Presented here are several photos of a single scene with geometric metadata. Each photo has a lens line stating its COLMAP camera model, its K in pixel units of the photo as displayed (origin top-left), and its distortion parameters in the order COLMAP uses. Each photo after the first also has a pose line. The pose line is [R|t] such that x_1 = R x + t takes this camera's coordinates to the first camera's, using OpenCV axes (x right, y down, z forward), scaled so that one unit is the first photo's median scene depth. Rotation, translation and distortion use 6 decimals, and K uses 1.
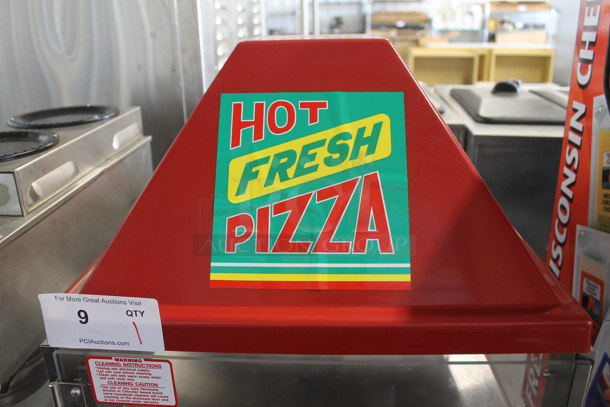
lens RADIAL K [[528.3, 0, 305.0], [0, 528.3, 203.5], [0, 0, 1]] dist [-0.139664, -0.000023]
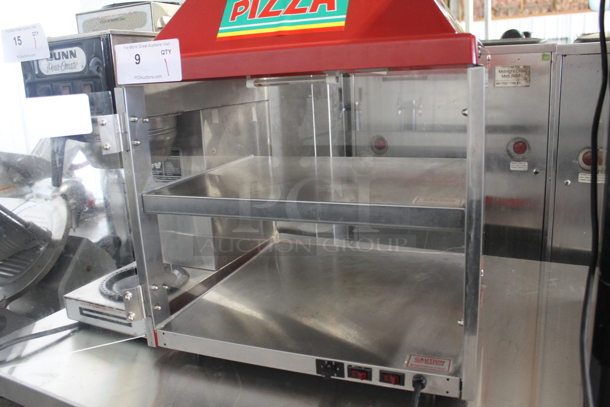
lens RADIAL K [[528.3, 0, 305.0], [0, 528.3, 203.5], [0, 0, 1]] dist [-0.139664, -0.000023]
pose [[0.942592, 0.041068, -0.331413, 0.567081], [-0.076954, 0.992413, -0.095892, 0.740186], [0.324960, 0.115890, 0.938600, -0.254839]]
